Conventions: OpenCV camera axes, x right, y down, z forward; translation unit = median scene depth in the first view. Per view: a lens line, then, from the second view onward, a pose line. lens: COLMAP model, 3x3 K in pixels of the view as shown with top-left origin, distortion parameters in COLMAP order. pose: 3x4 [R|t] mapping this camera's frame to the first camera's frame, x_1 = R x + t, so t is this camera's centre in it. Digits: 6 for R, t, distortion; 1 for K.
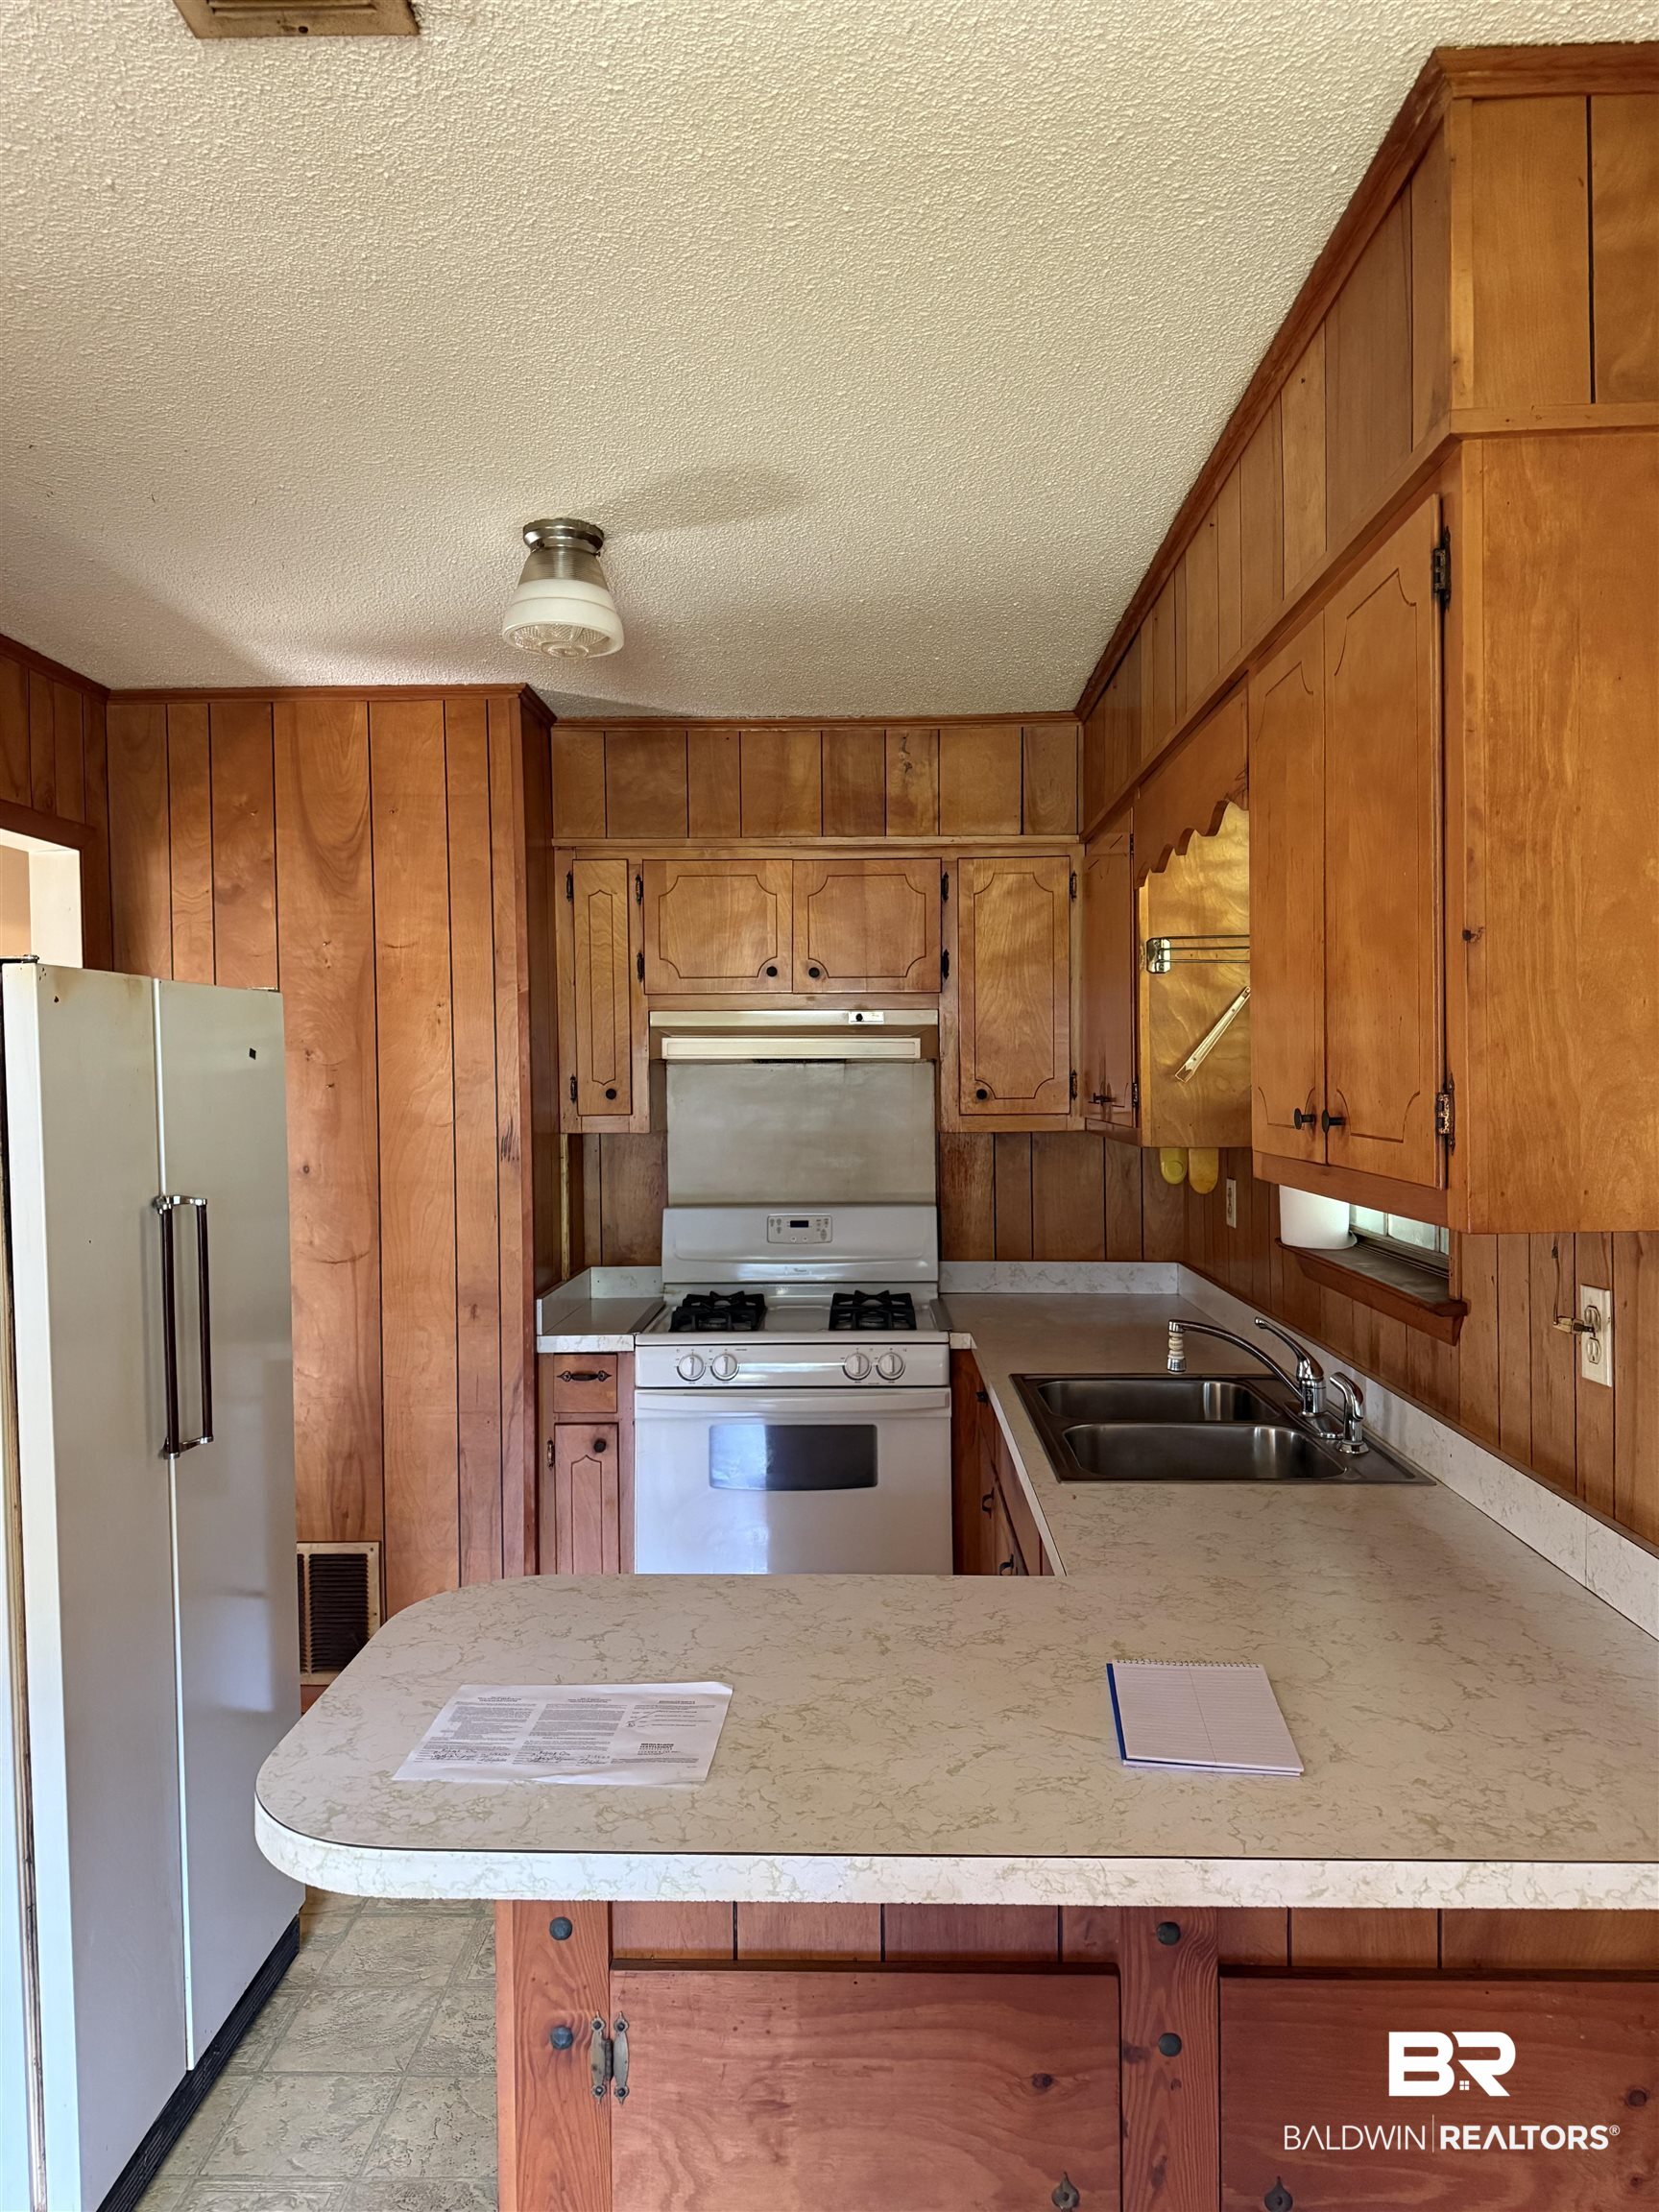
lens RADIAL K [[1524.8, 0, 828.2], [0, 1524.8, 1102.2], [0, 0, 1]] dist [-0.007256, -0.002861]
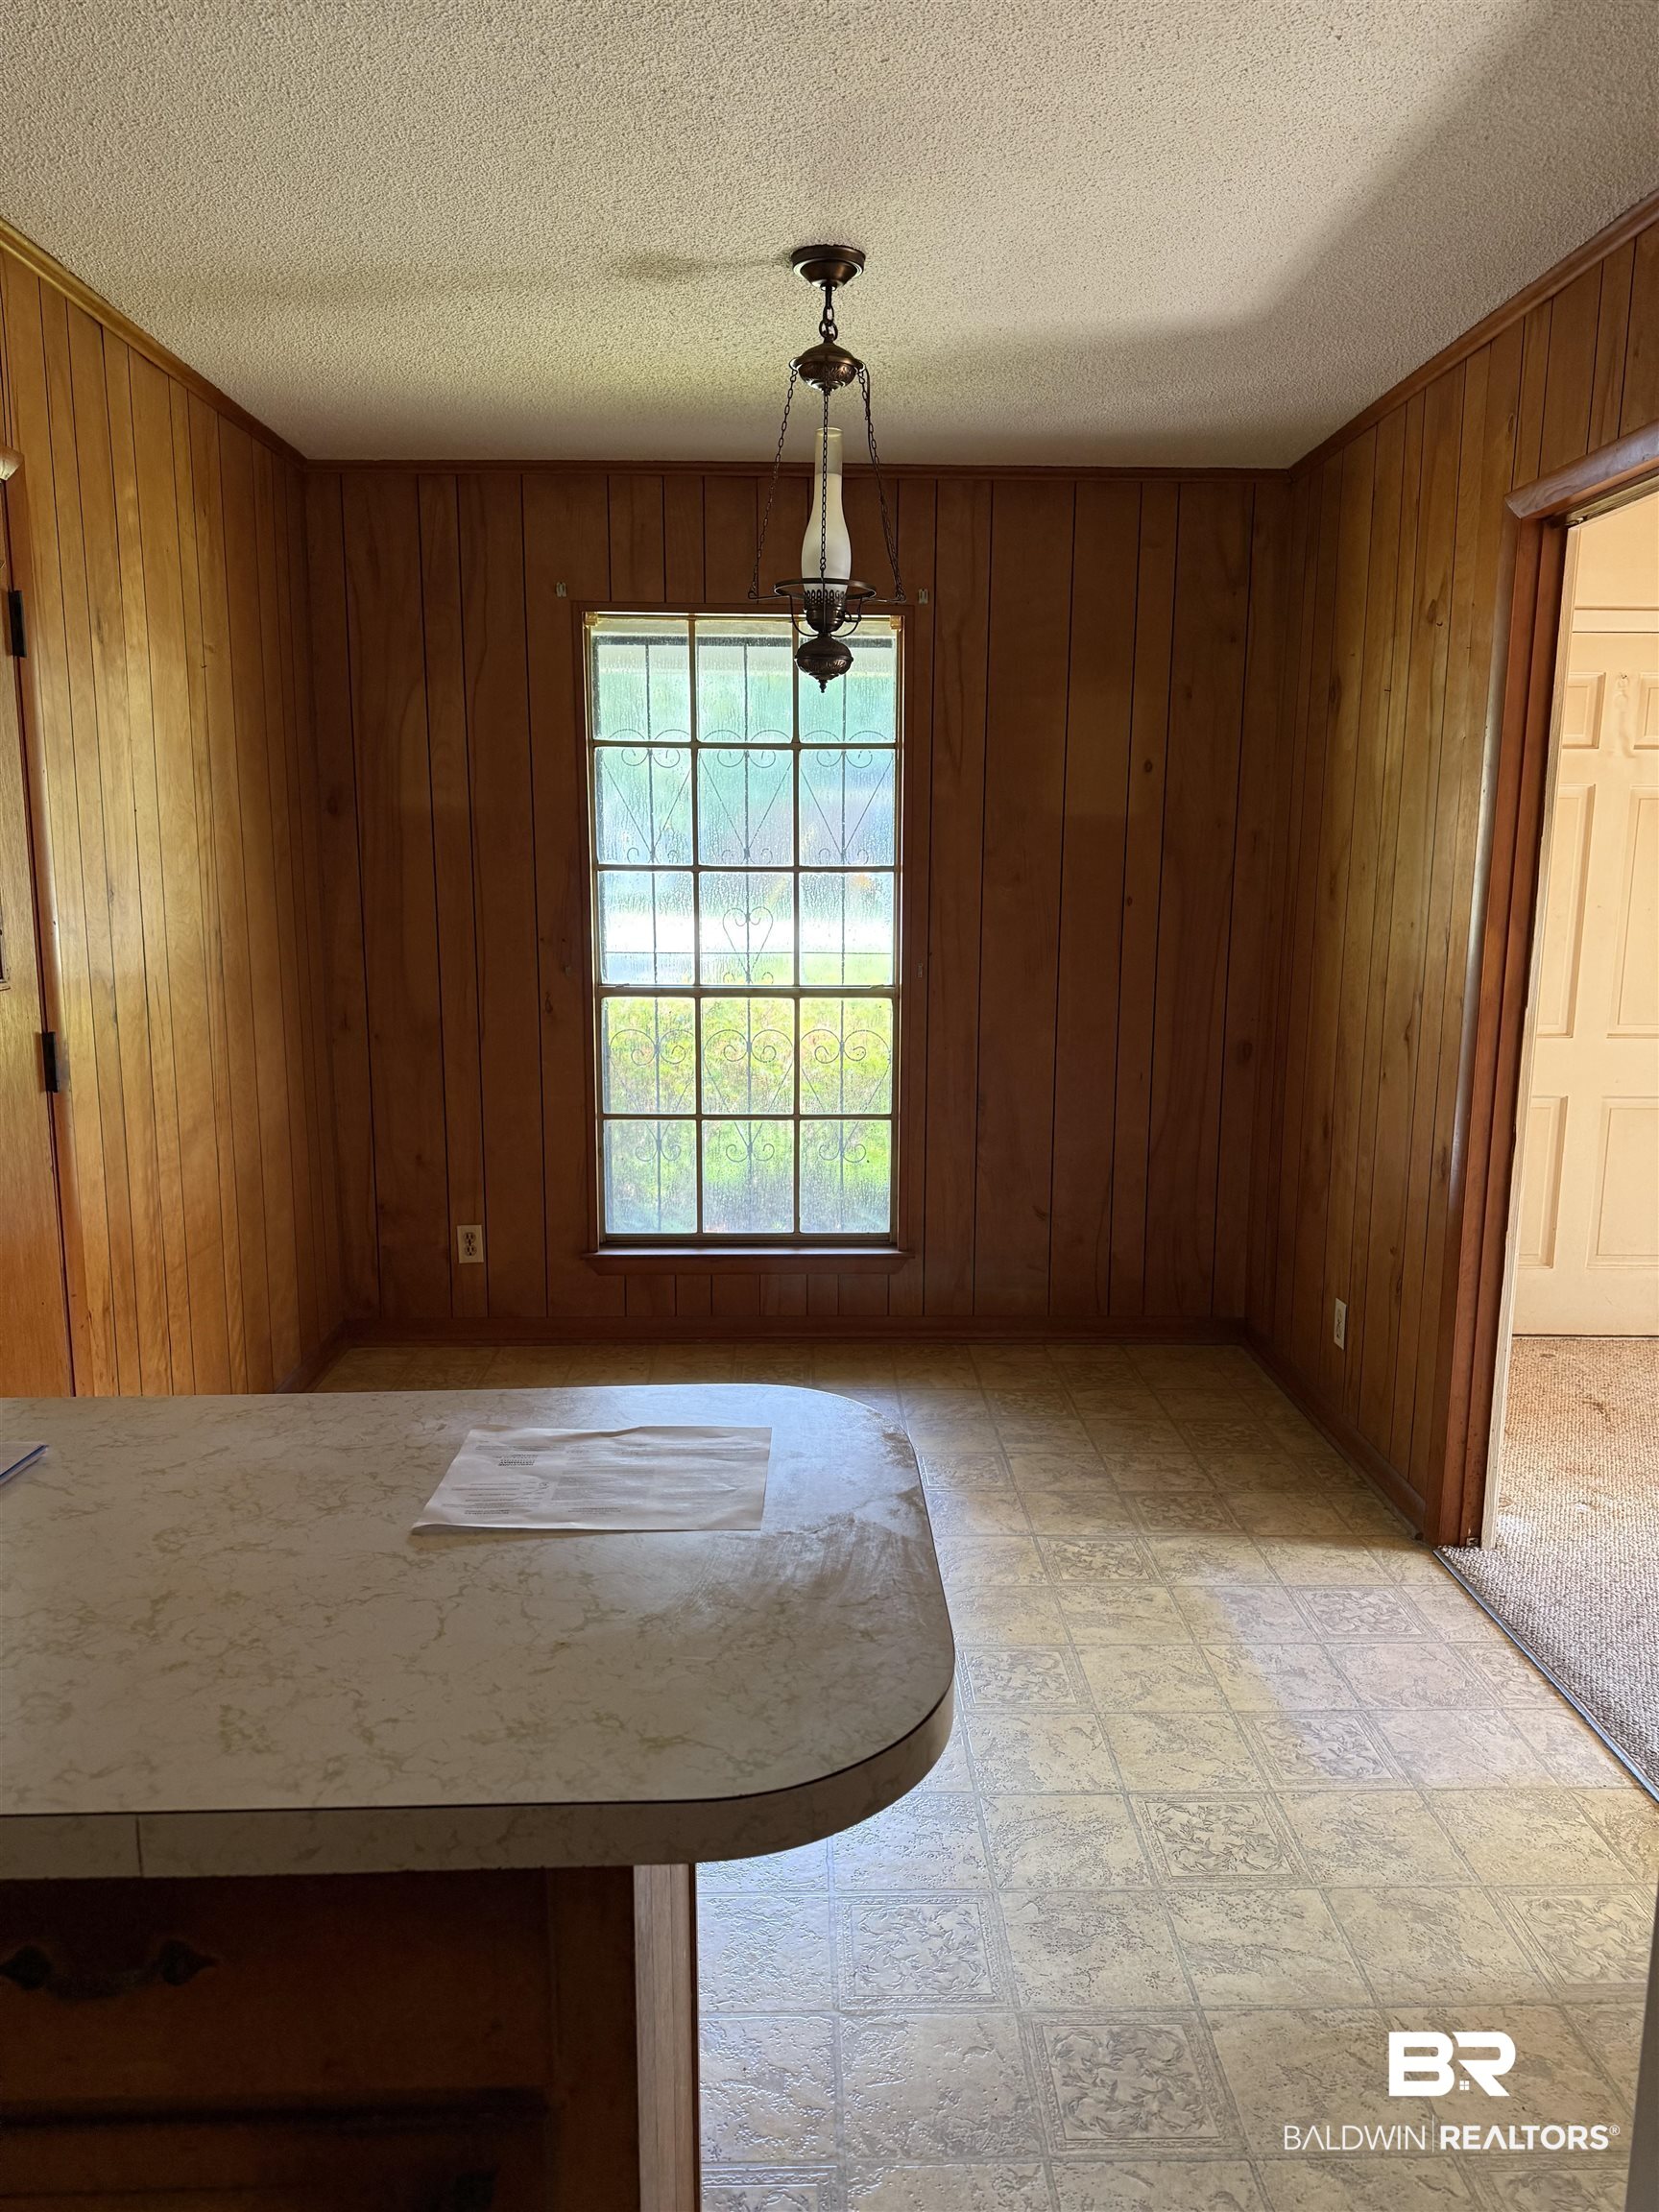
lens RADIAL K [[1524.8, 0, 828.5], [0, 1524.8, 1117.1], [0, 0, 1]] dist [-0.007256, -0.002861]
pose [[-0.998742, 0.019430, -0.046233, -0.255543], [0.009587, 0.978867, 0.204273, 0.020199], [0.049225, 0.203572, -0.977822, 1.811252]]
